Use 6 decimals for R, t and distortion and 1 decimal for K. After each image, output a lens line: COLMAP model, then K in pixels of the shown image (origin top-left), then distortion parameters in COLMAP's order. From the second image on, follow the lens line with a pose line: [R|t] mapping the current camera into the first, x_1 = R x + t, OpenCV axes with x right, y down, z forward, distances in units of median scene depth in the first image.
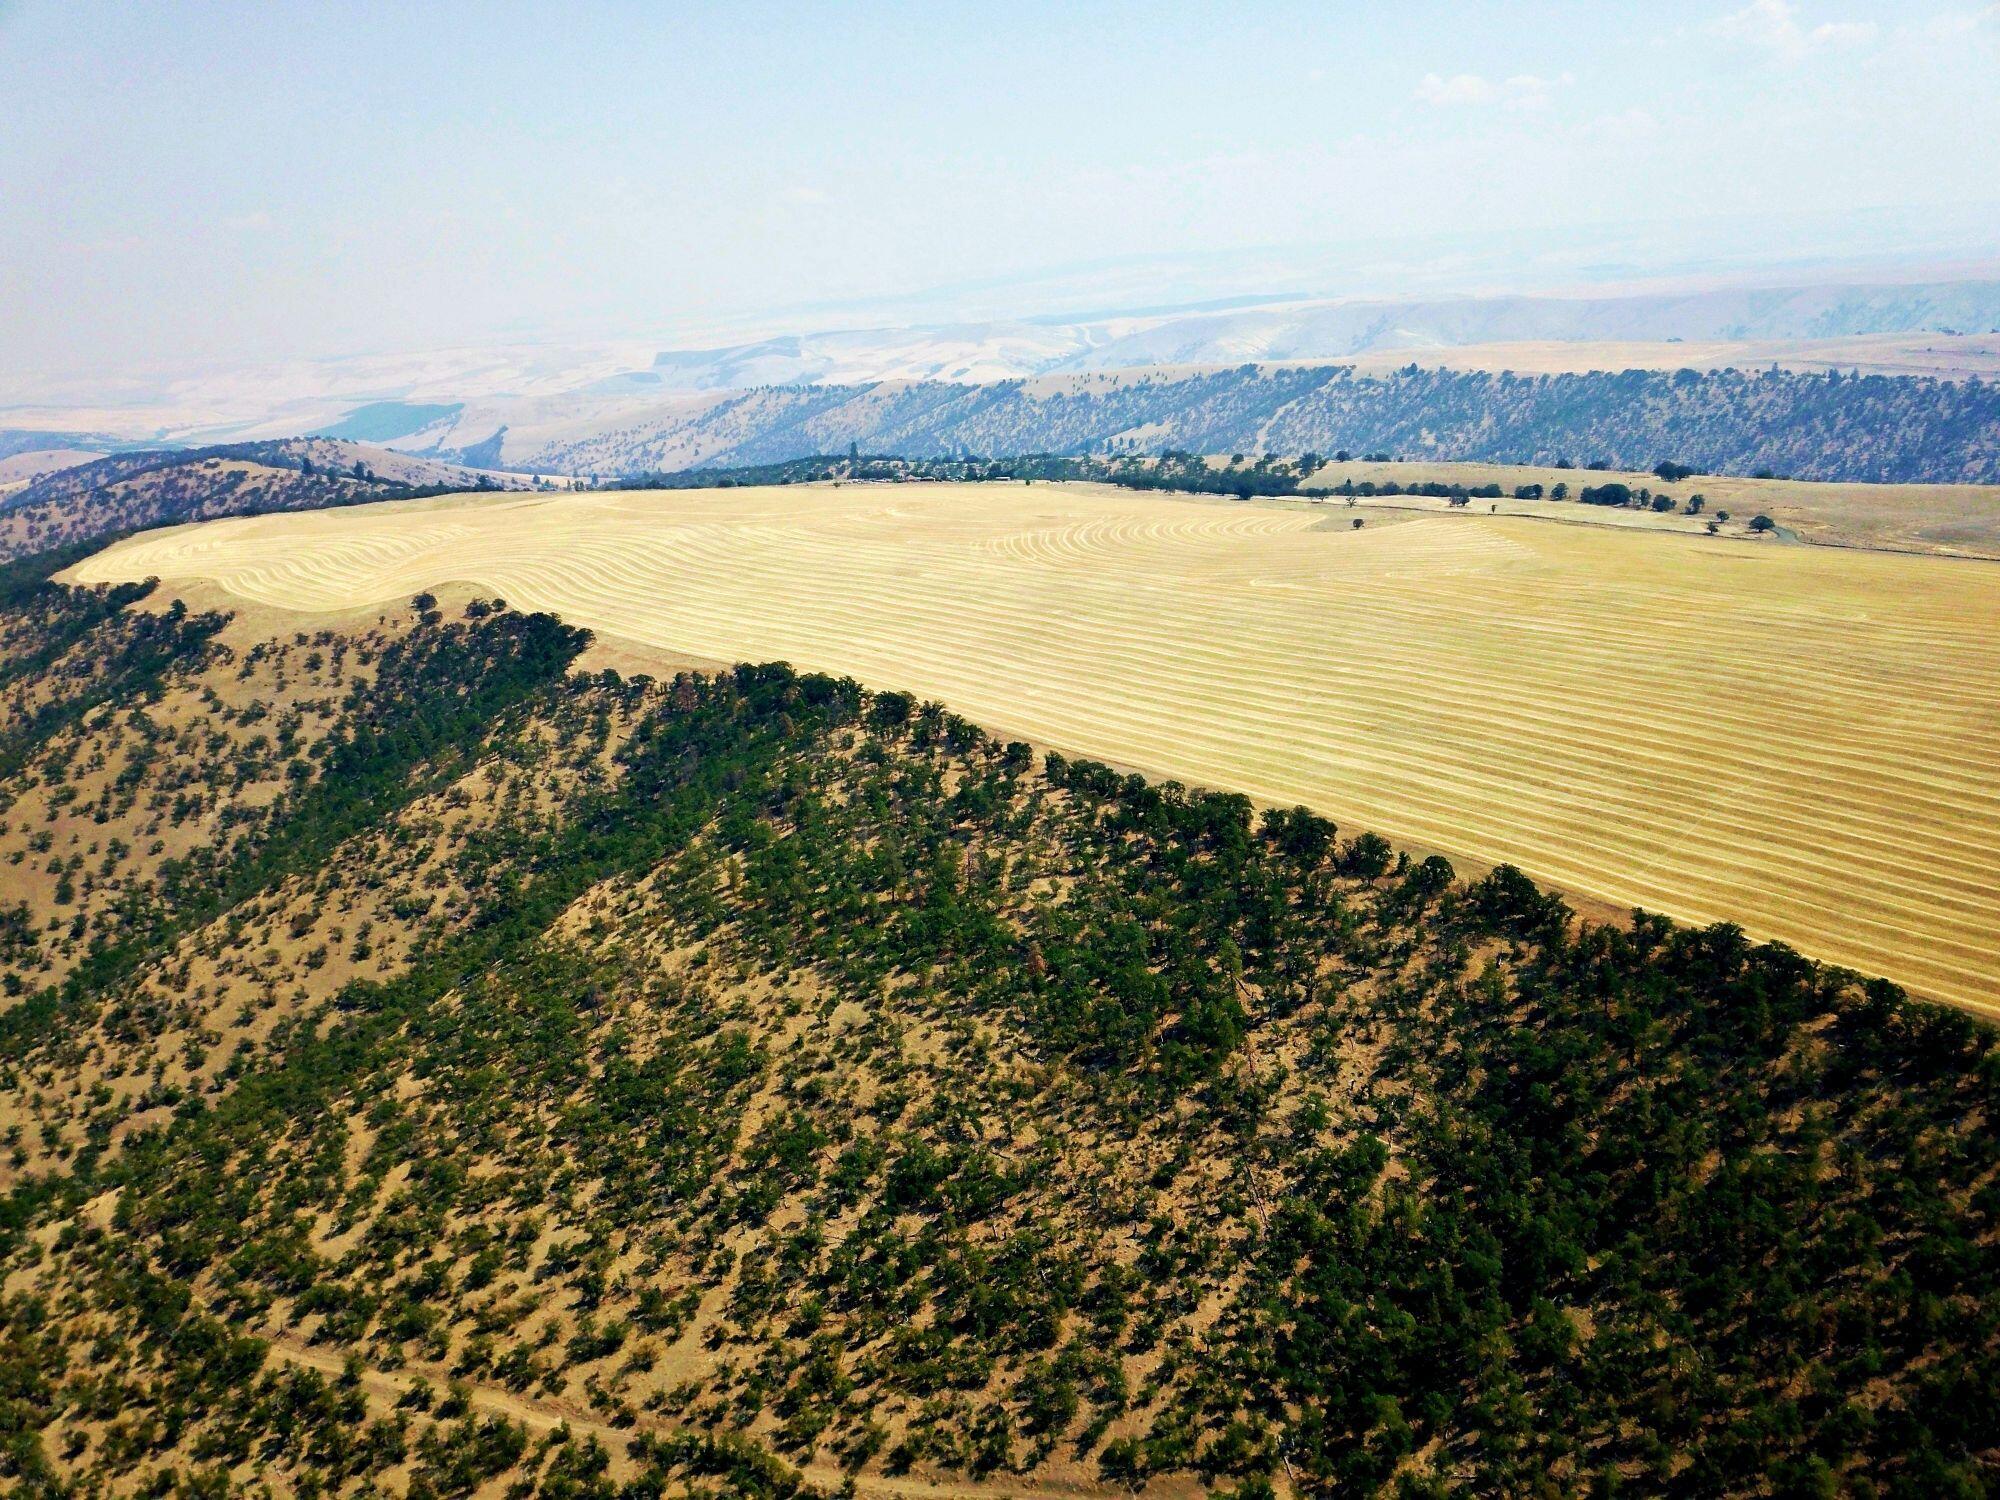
lens RADIAL K [[1535.9, 0, 1000.8], [0, 1535.9, 771.8], [0, 0, 1]] dist [-0.002996, 0.002973]
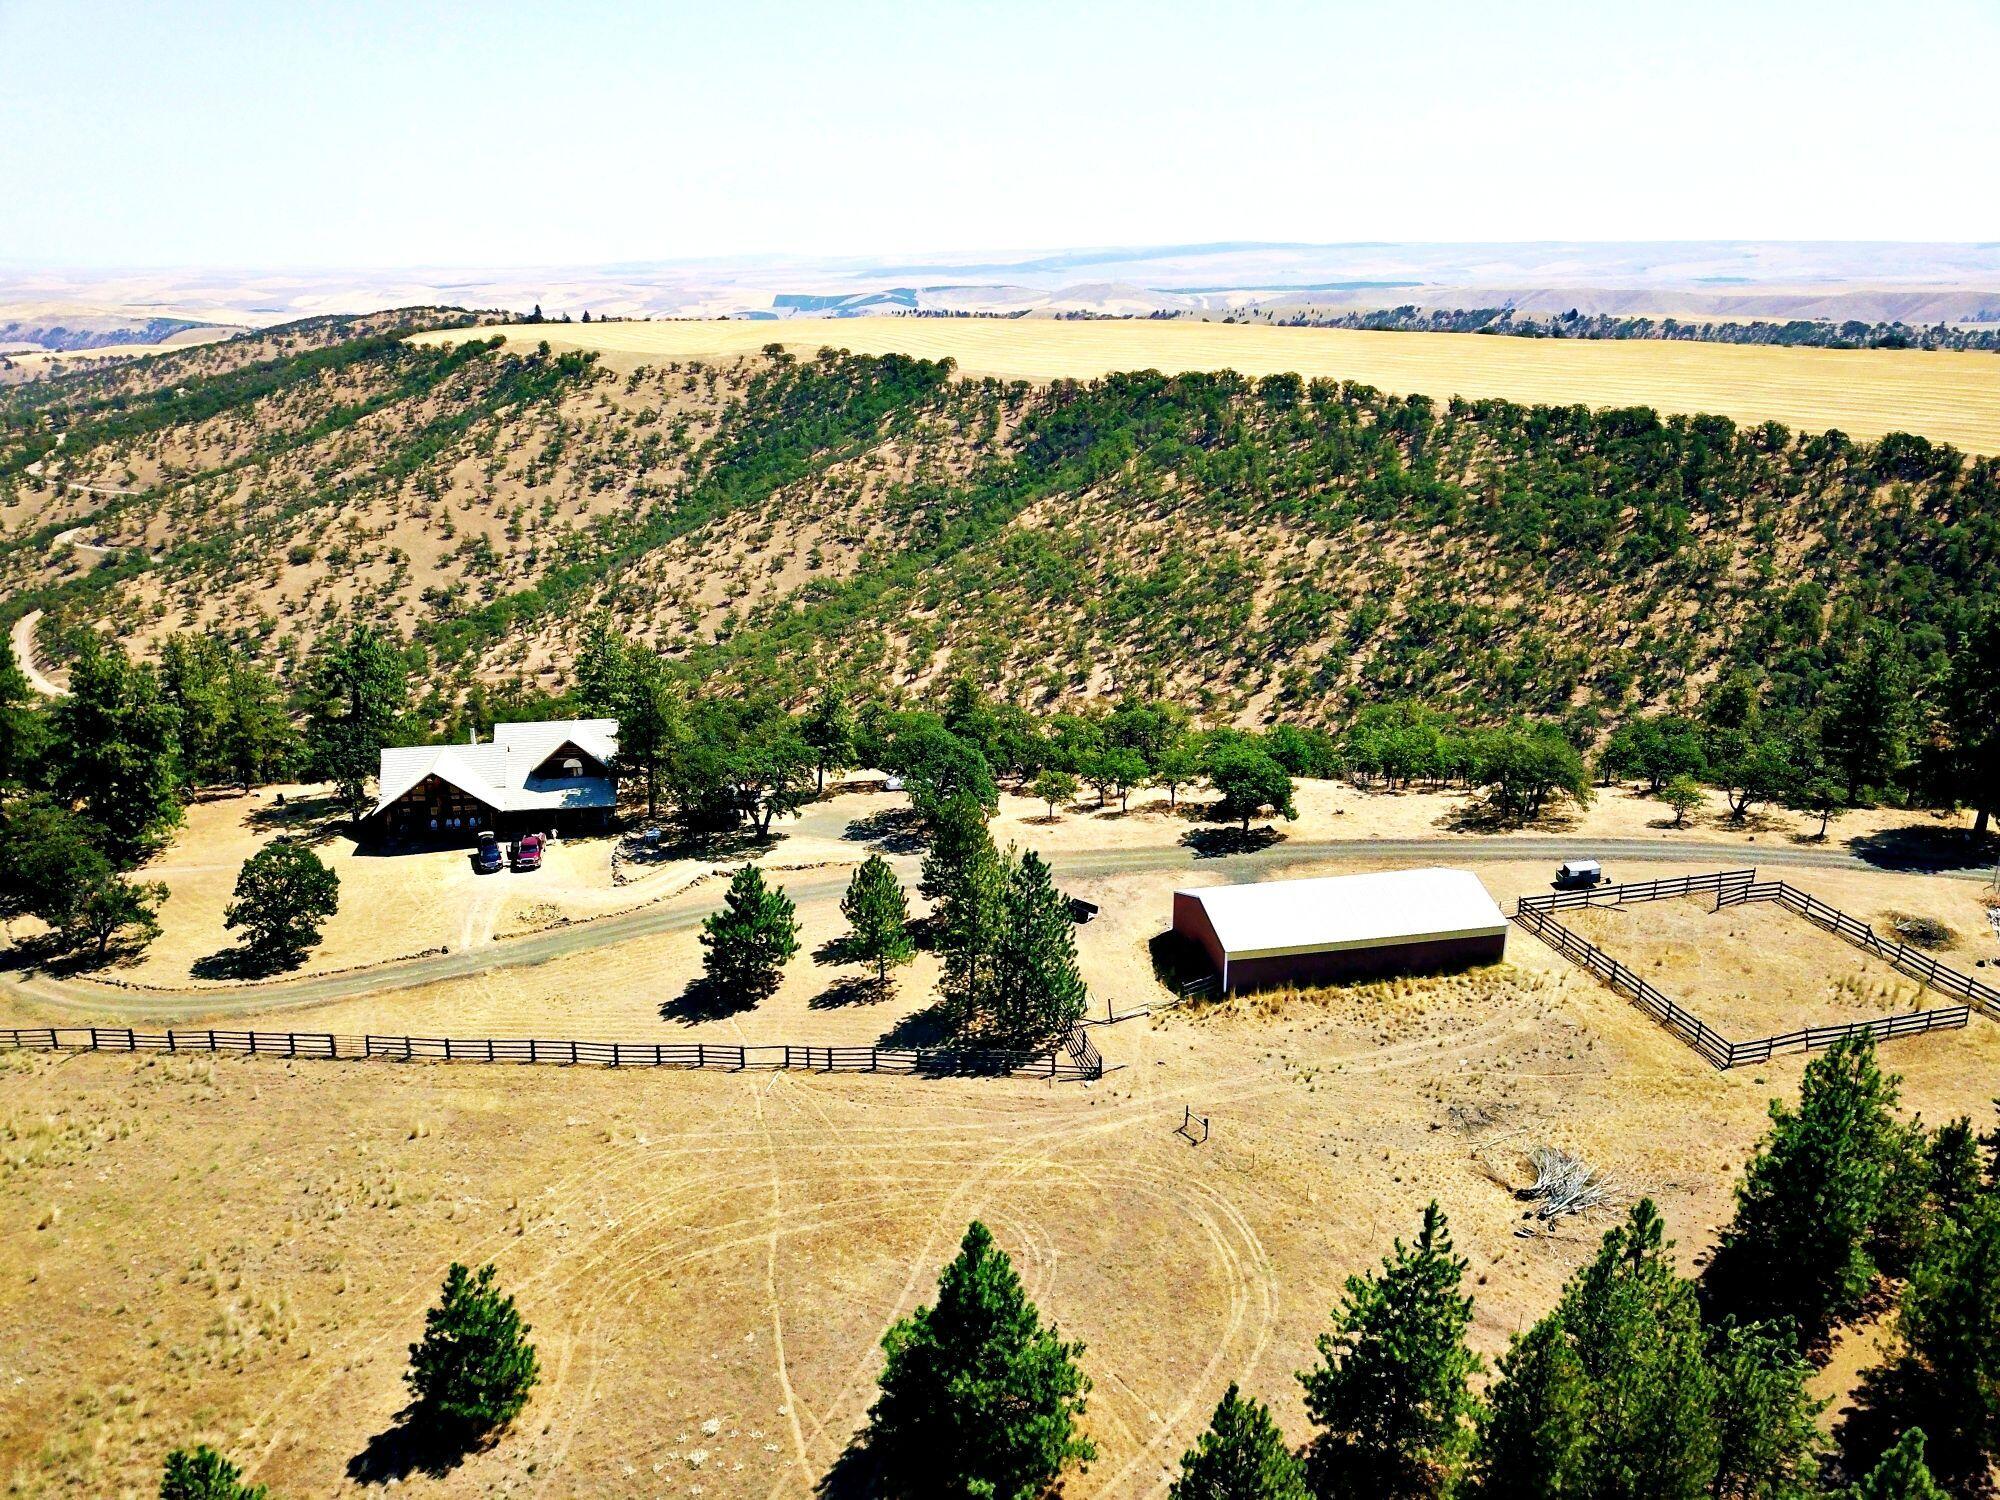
lens RADIAL K [[1535.9, 0, 1014.7], [0, 1535.9, 770.3], [0, 0, 1]] dist [-0.002996, 0.002973]
pose [[0.996592, 0.075986, -0.032090, -0.166563], [-0.075559, 0.997038, 0.014330, 0.192750], [0.033084, -0.011857, 0.999382, -0.132313]]
